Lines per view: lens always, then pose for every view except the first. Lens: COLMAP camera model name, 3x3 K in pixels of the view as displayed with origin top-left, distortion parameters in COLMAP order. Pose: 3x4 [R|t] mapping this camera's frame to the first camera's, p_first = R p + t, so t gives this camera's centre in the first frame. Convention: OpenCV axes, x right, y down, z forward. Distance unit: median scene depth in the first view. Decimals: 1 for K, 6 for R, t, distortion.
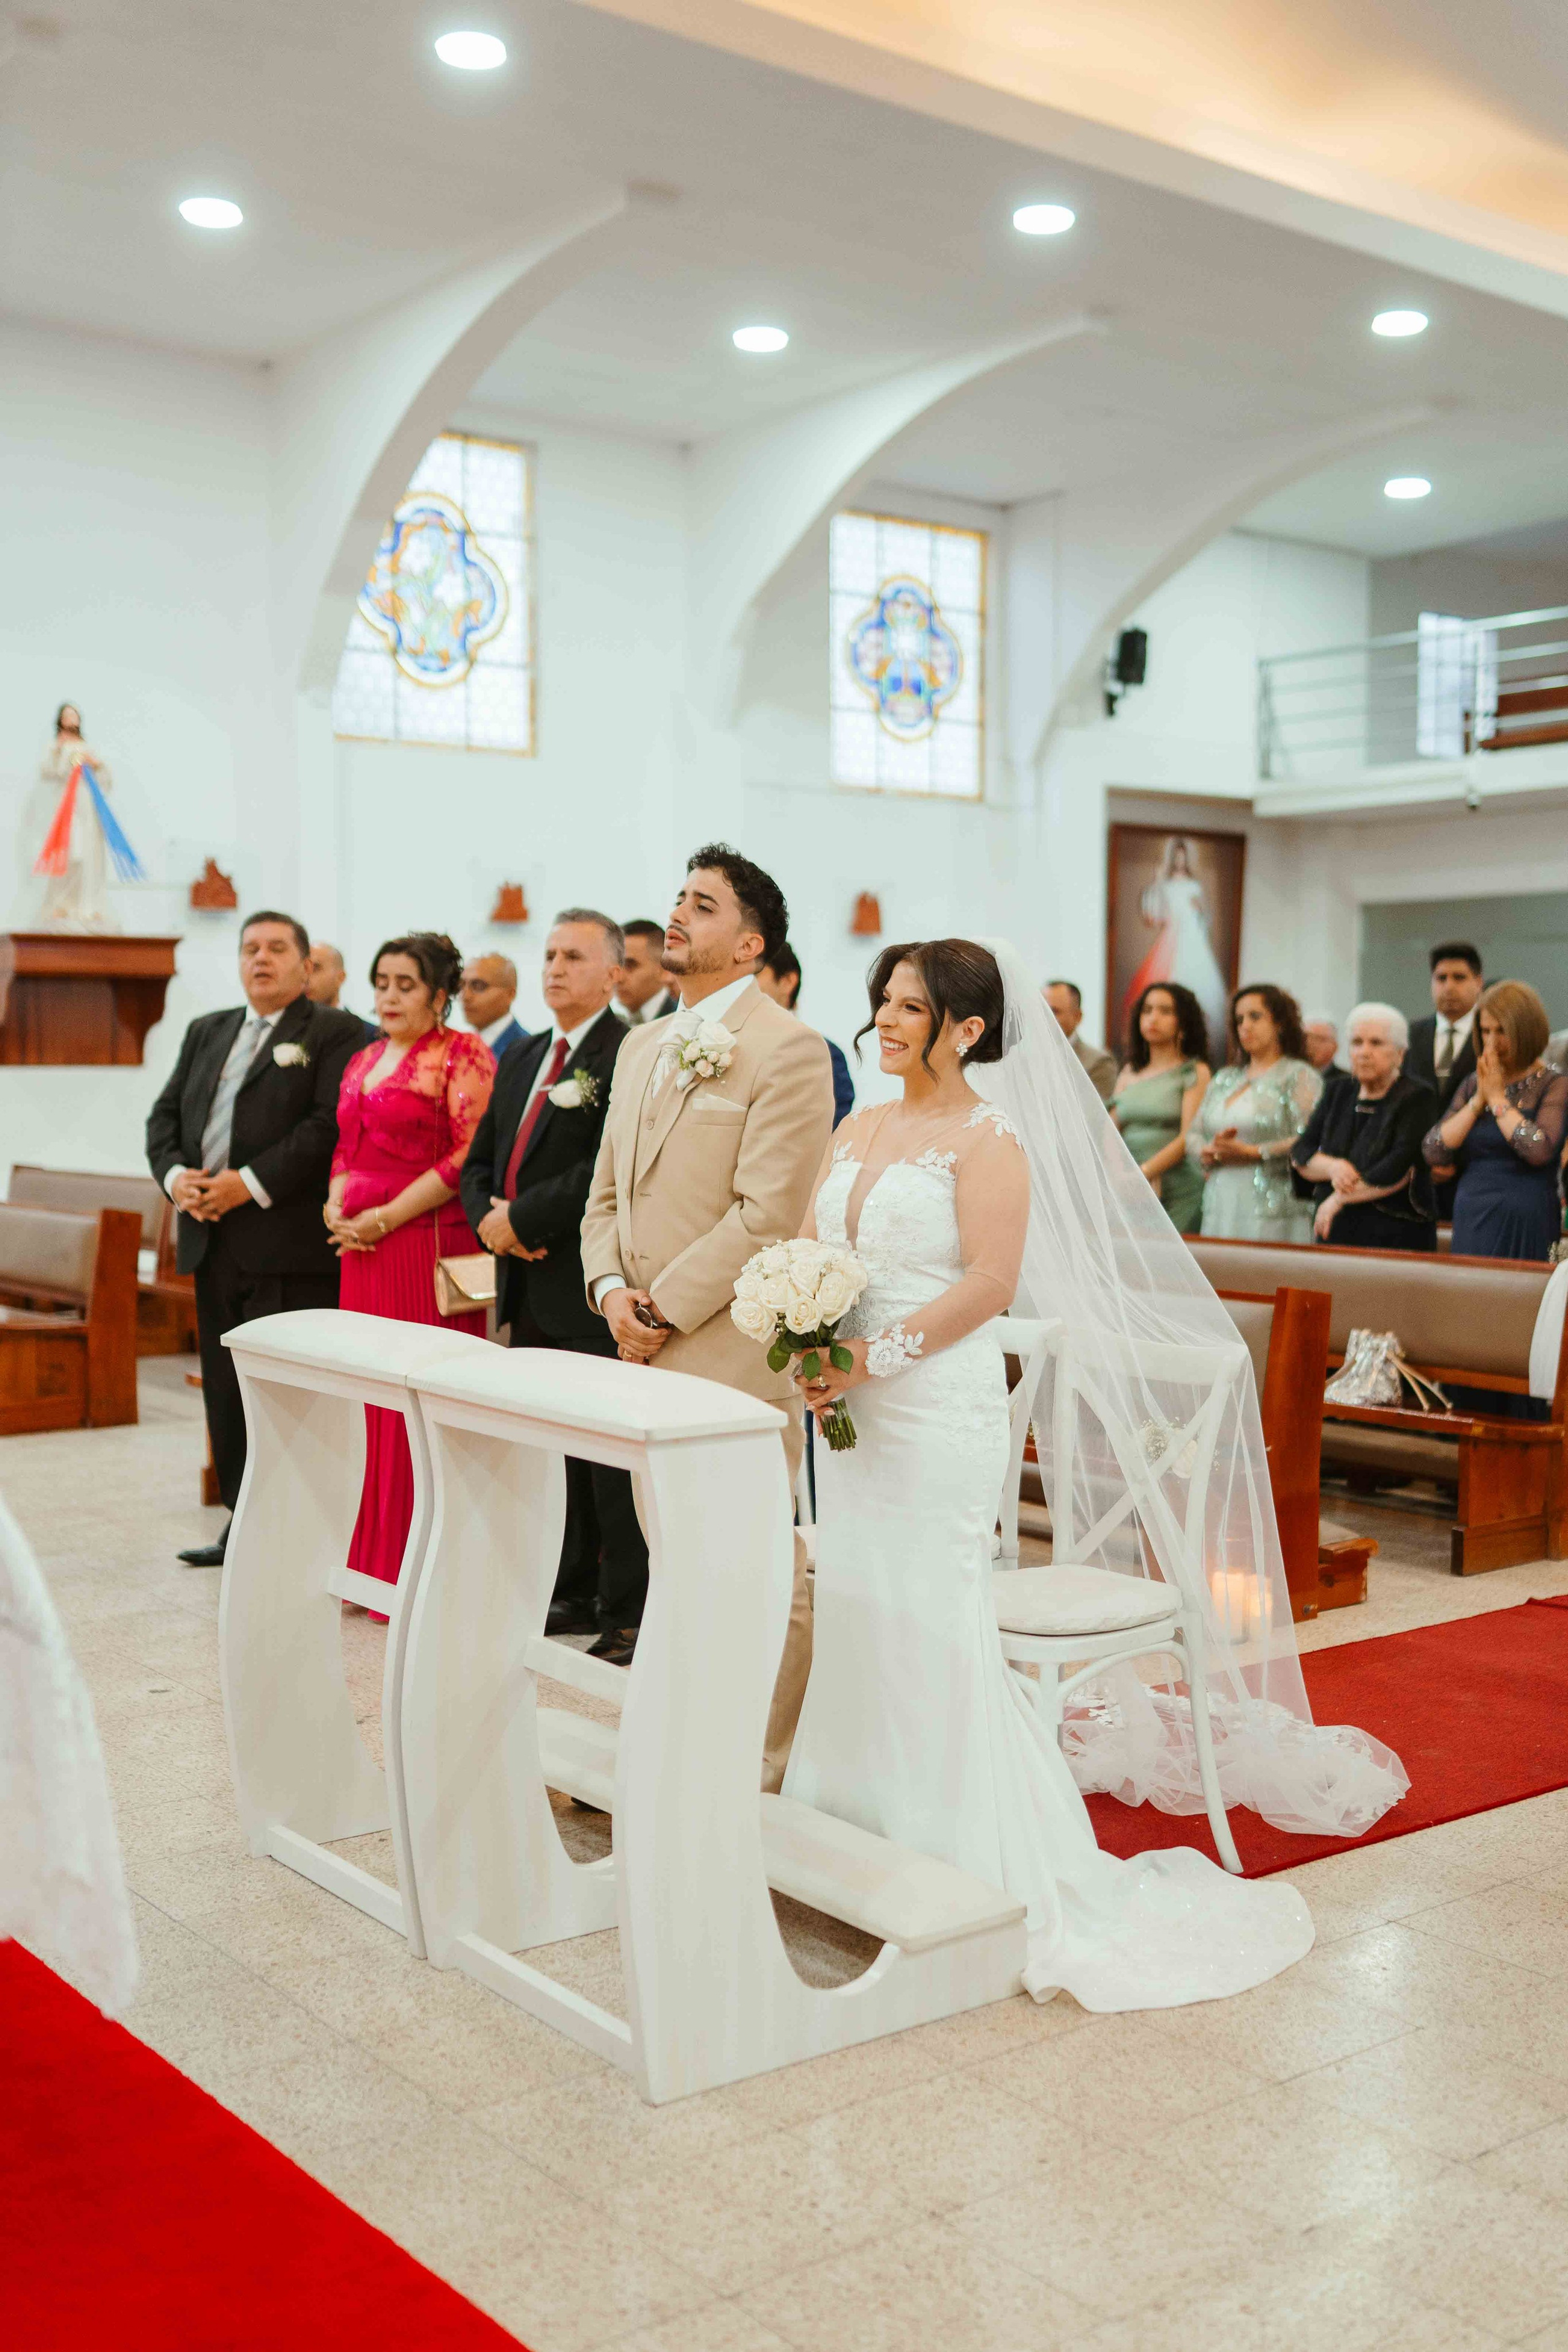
lens RADIAL K [[2445.3, 0, 858.8], [0, 2445.3, 1259.7], [0, 0, 1]] dist [0.001598, -0.011643]
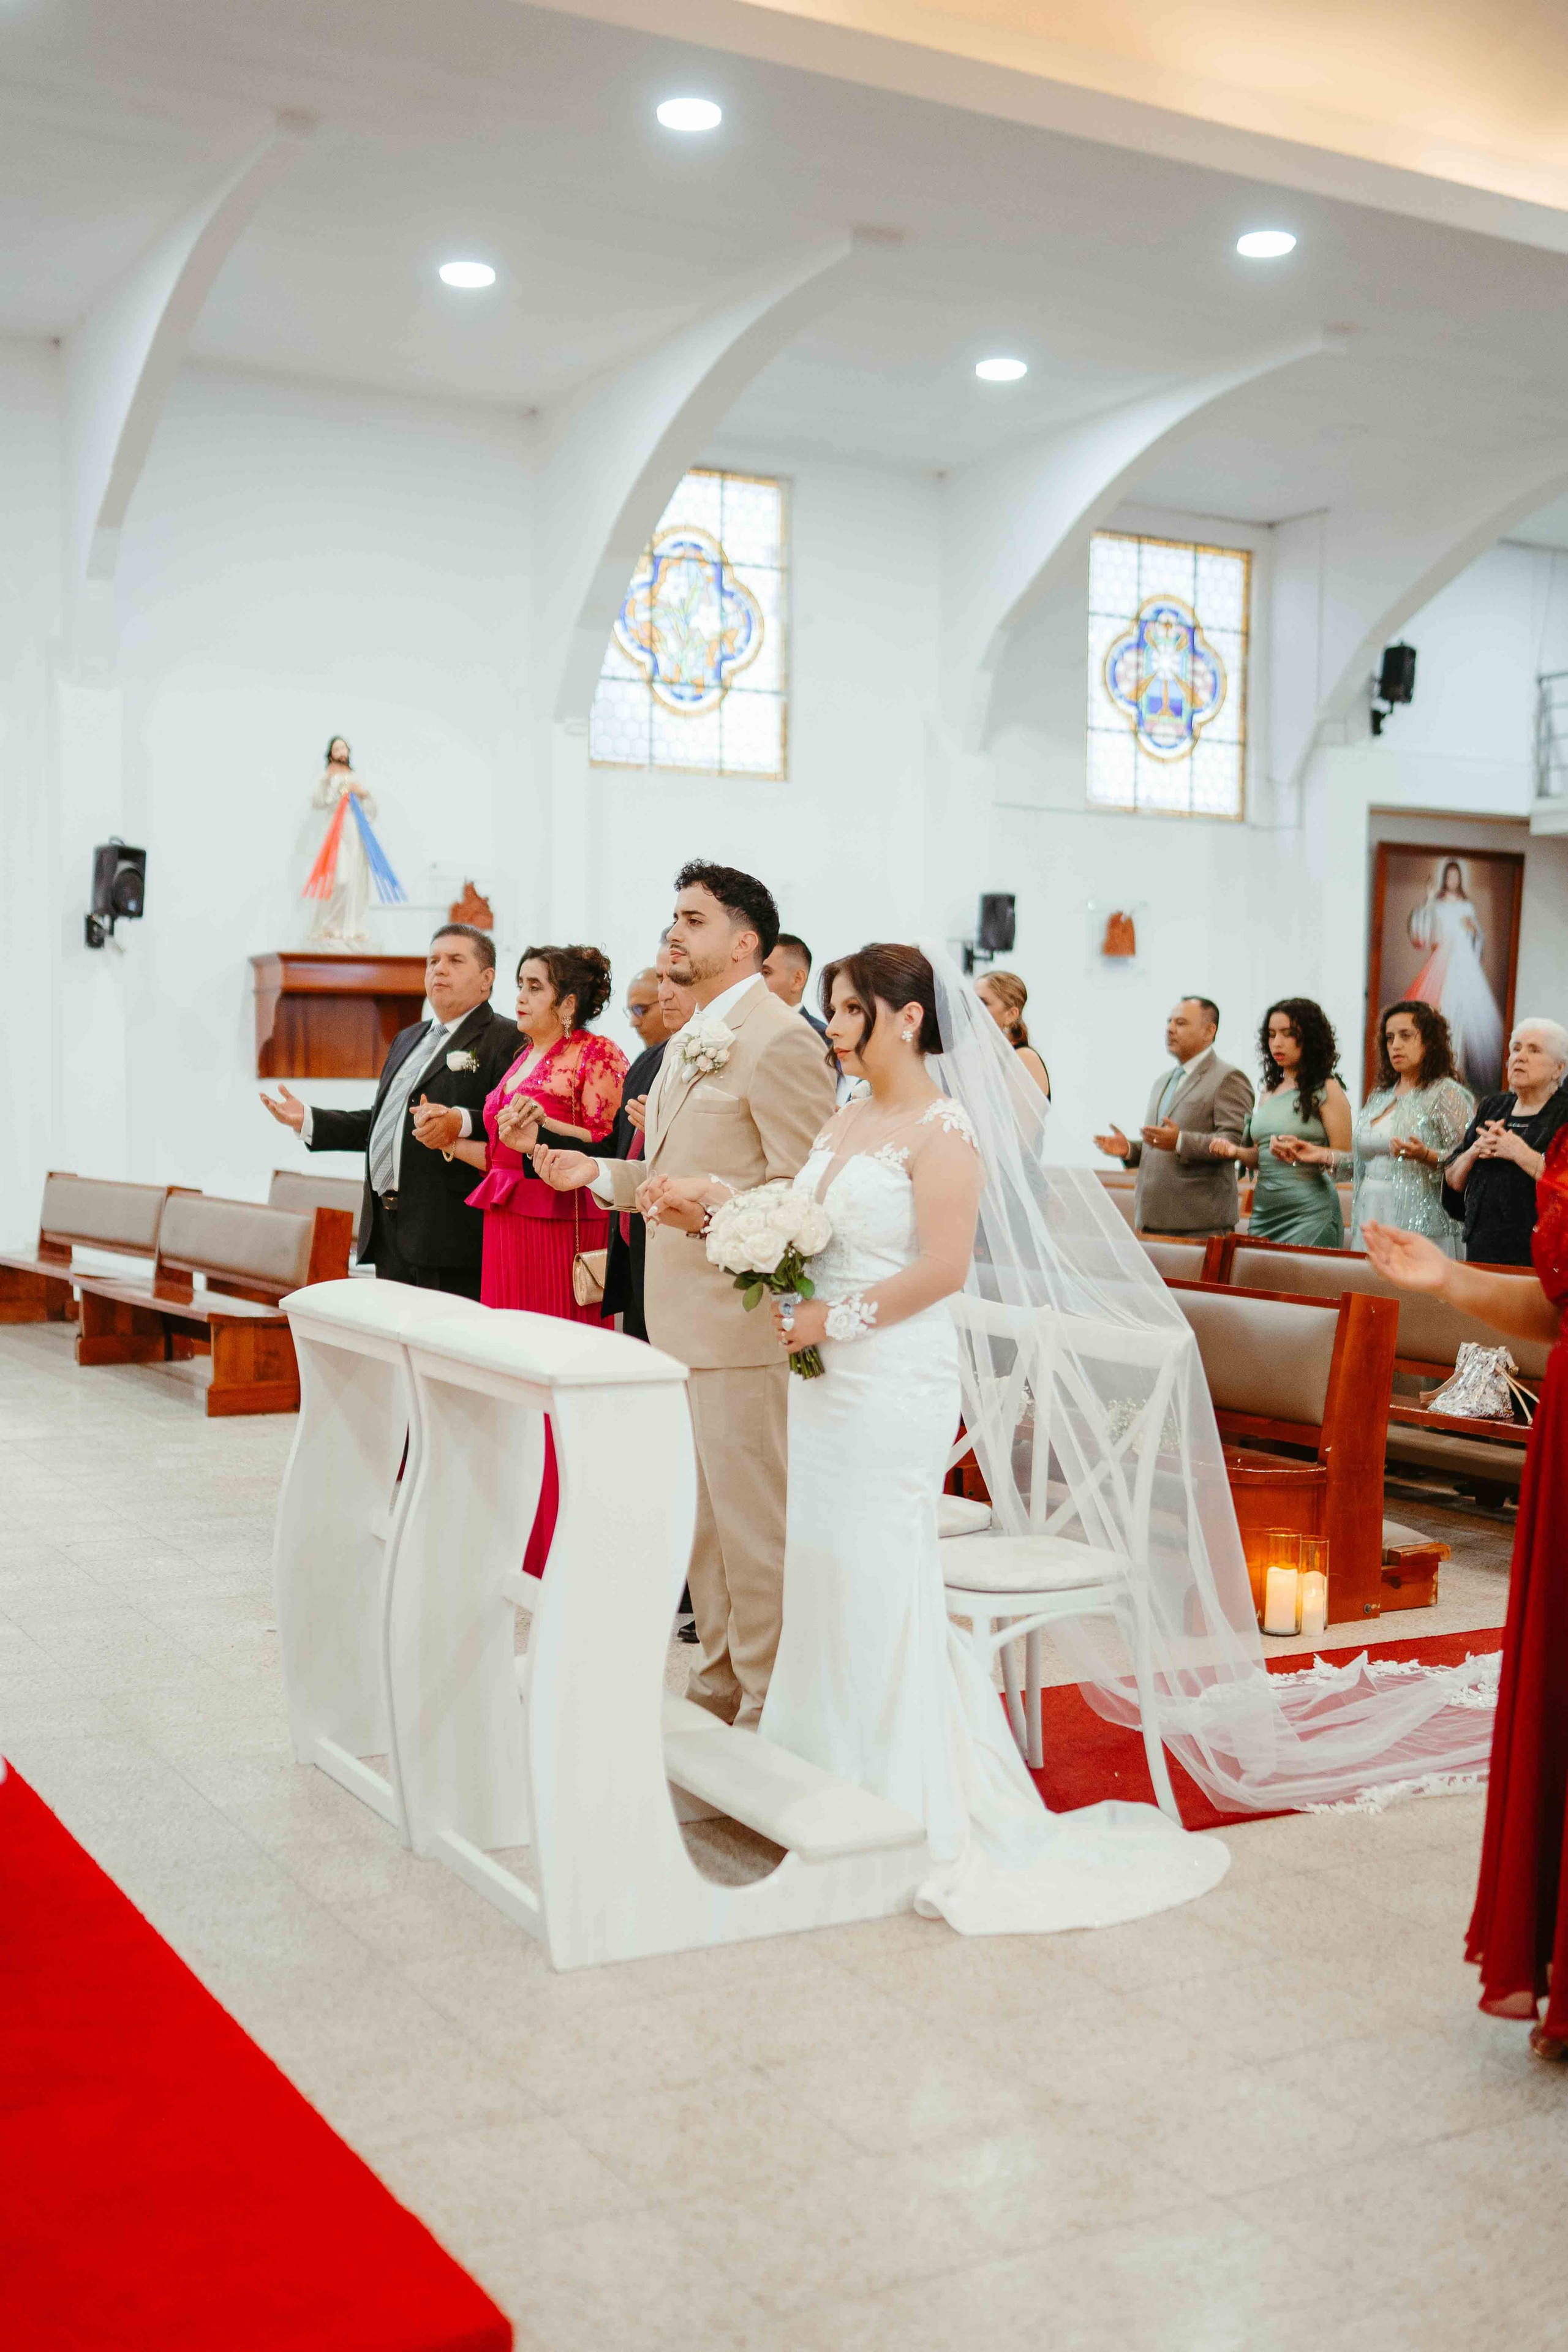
lens RADIAL K [[2497.5, 0, 786.6], [0, 2497.5, 1294.5], [0, 0, 1]] dist [-0.060614, 0.063203]
pose [[0.986144, 0.022709, -0.164330, 0.153302], [-0.022455, 0.999742, 0.003402, 0.018786], [0.164365, 0.000335, 0.986400, -0.091532]]
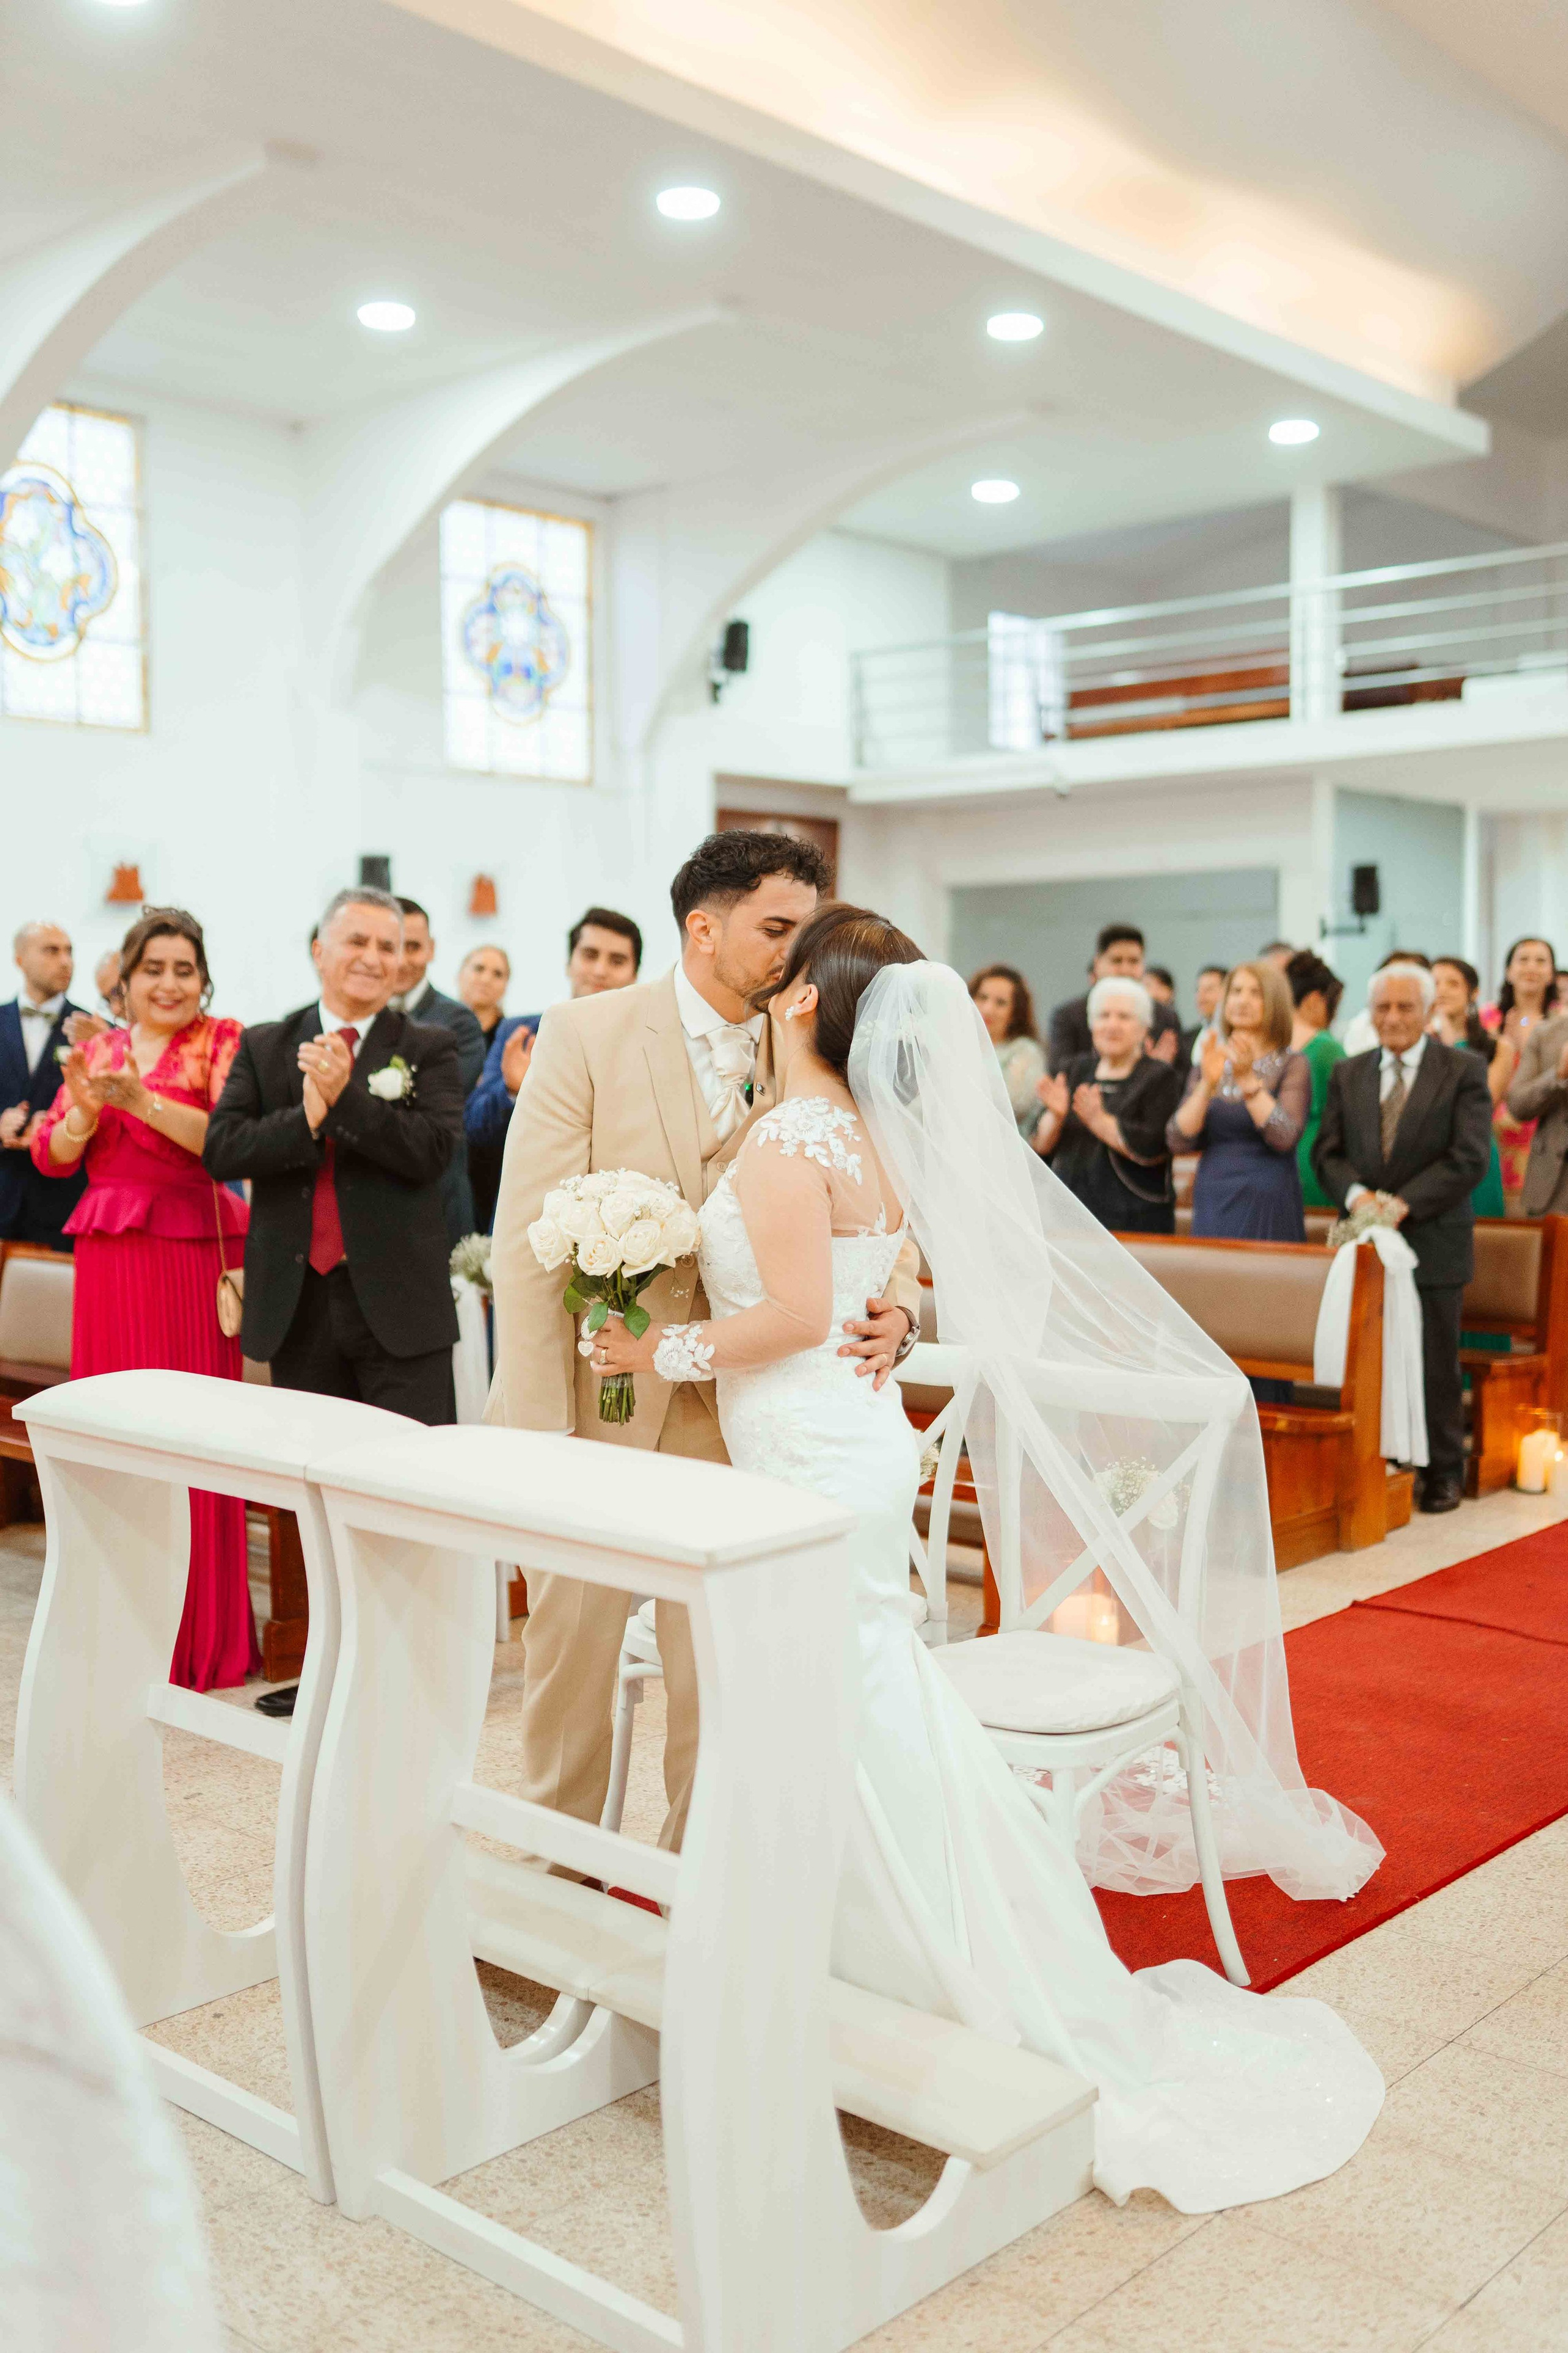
lens RADIAL K [[2284.1, 0, 782.2], [0, 2284.1, 1161.4], [0, 0, 1]] dist [0.002339, 0.002361]
pose [[0.985928, -0.018676, 0.166124, -0.130773], [0.022950, 0.999452, -0.023841, -0.024711], [-0.165588, 0.027318, 0.985817, 0.210996]]
